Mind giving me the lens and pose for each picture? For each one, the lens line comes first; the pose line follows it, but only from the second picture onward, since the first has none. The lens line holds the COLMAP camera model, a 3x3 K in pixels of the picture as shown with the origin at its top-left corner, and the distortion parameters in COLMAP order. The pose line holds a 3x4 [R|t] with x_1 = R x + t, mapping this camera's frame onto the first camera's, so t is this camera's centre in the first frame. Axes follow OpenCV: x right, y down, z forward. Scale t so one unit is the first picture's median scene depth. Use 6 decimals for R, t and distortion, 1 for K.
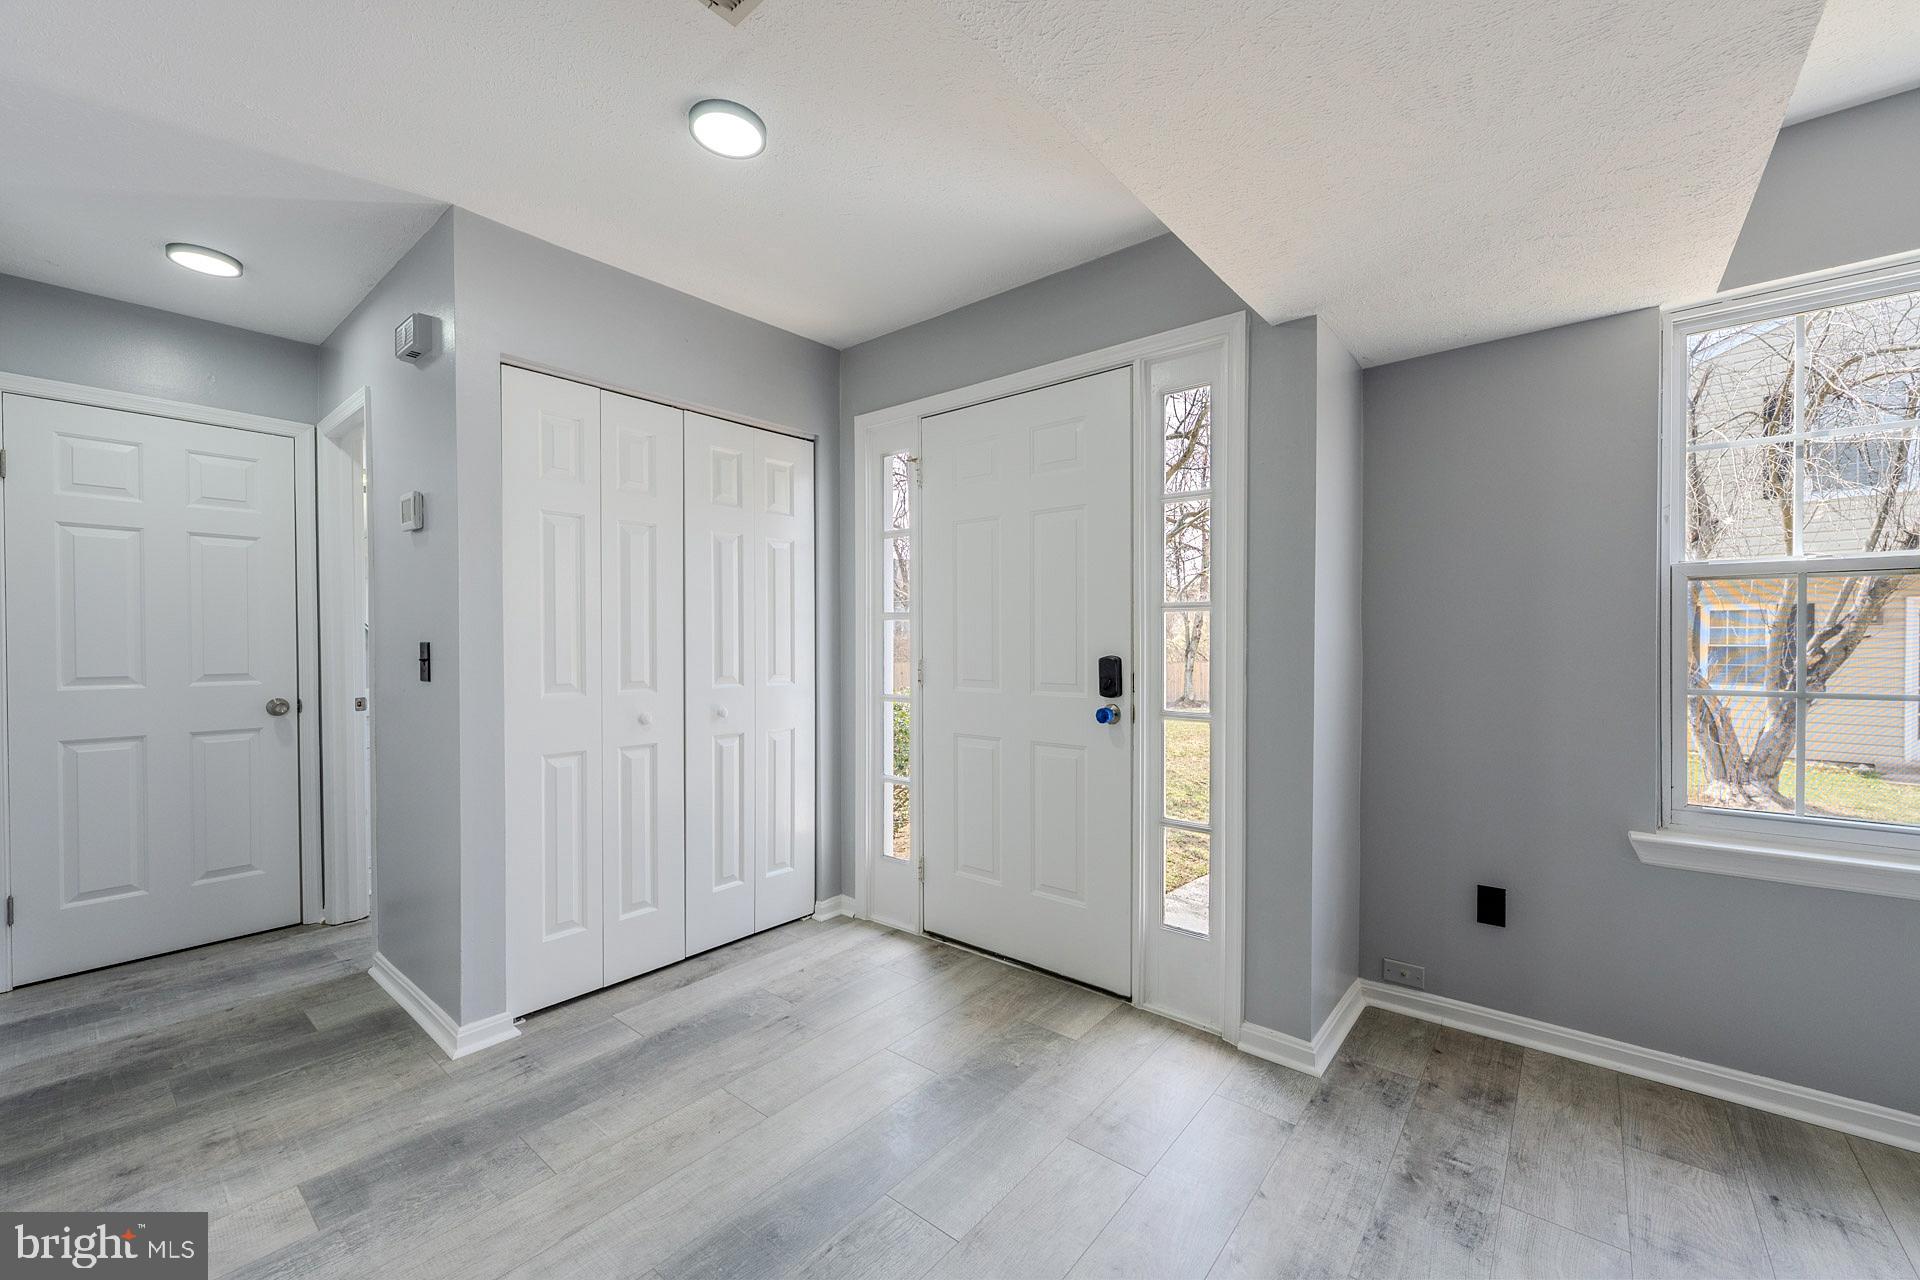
lens RADIAL K [[773.2, 0, 955.8], [0, 773.2, 648.9], [0, 0, 1]] dist [-0.002192, 0.000055]
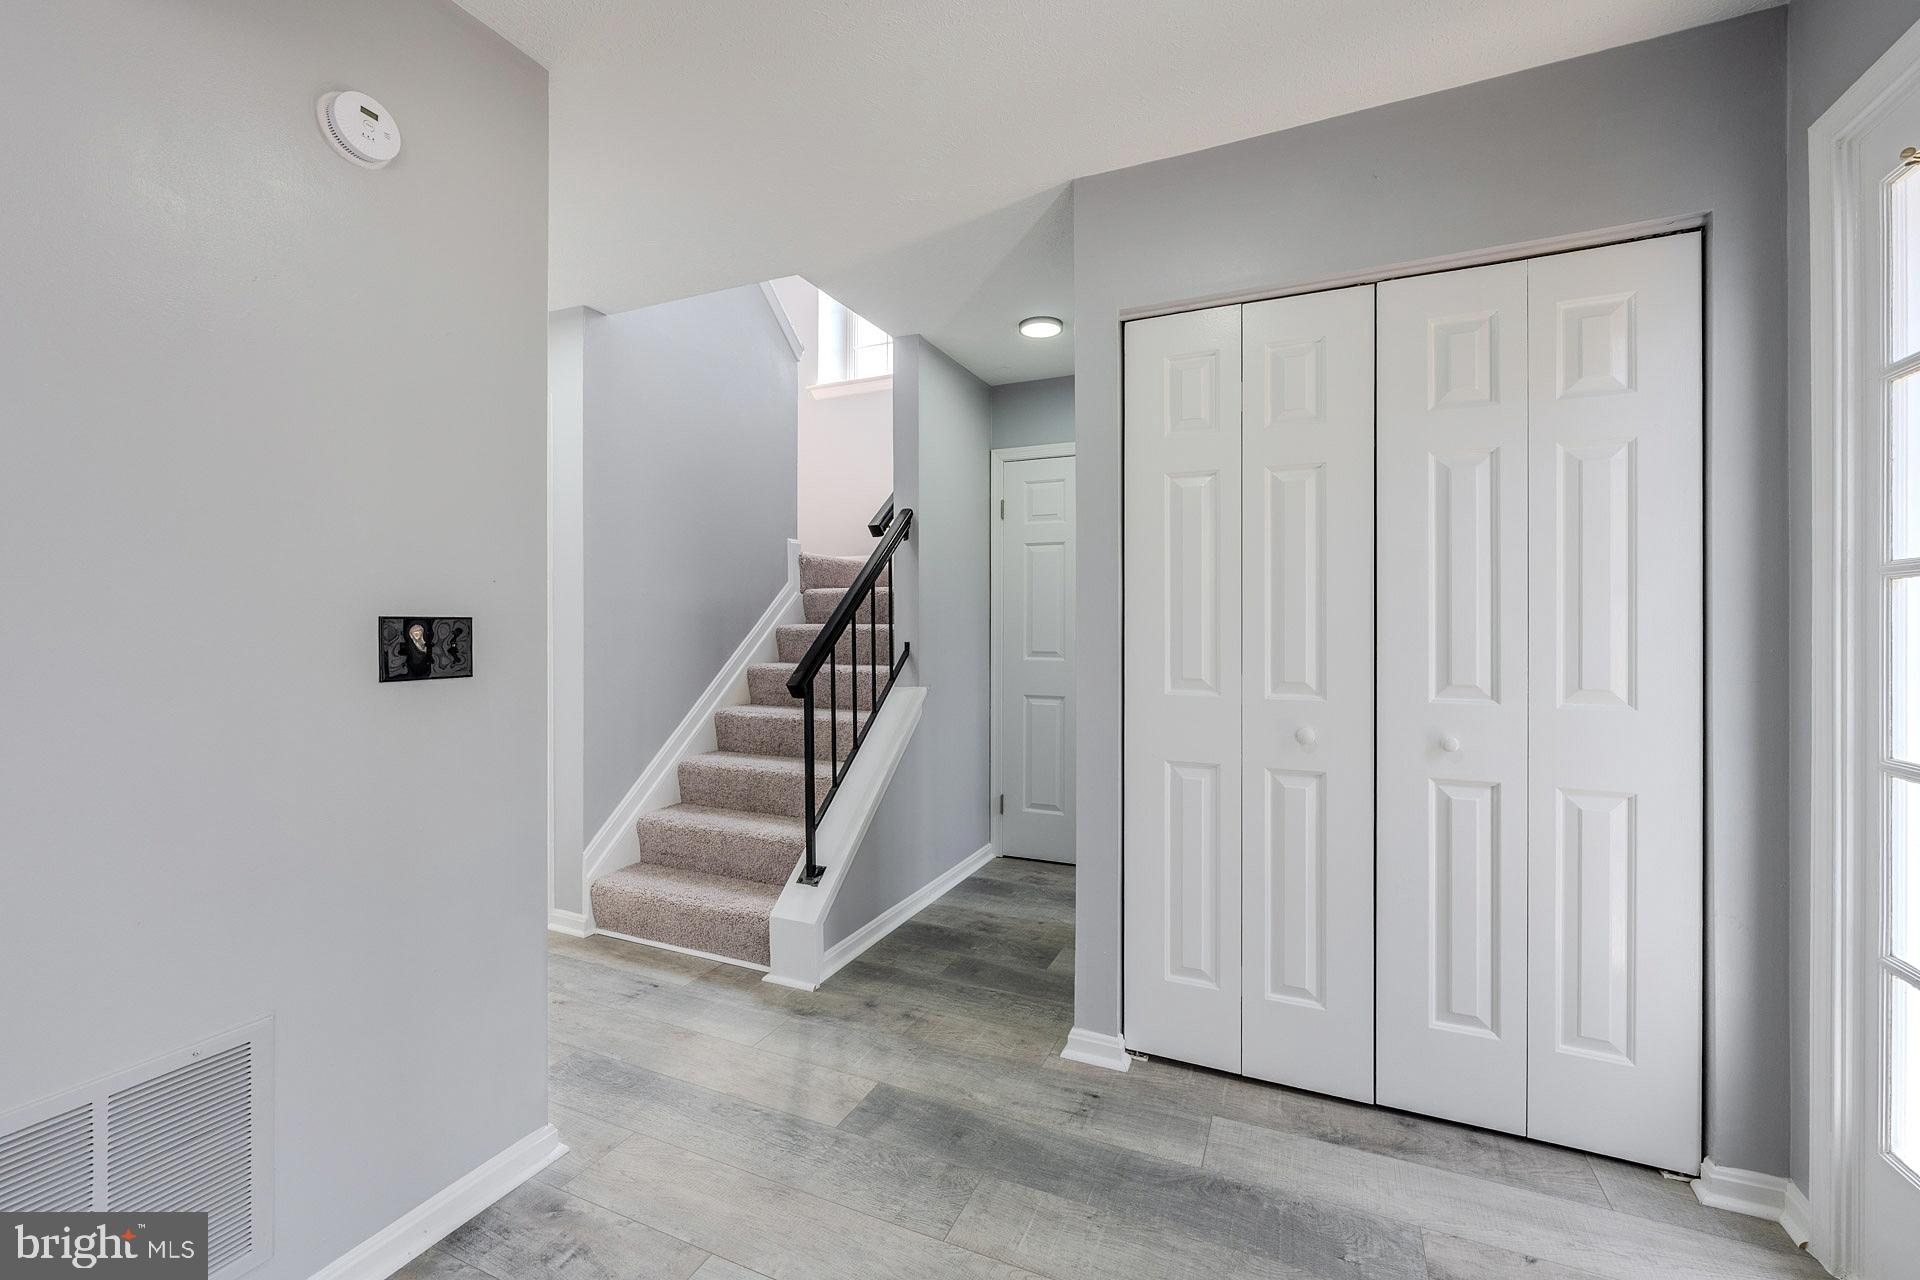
lens RADIAL K [[776.0, 0, 964.5], [0, 776.0, 624.7], [0, 0, 1]] dist [-0.000453, -0.000020]
pose [[0.262276, 0.000849, -0.964992, 0.221480], [-0.012937, 0.999913, -0.002636, -0.006875], [0.964906, 0.013176, 0.262264, 0.526765]]
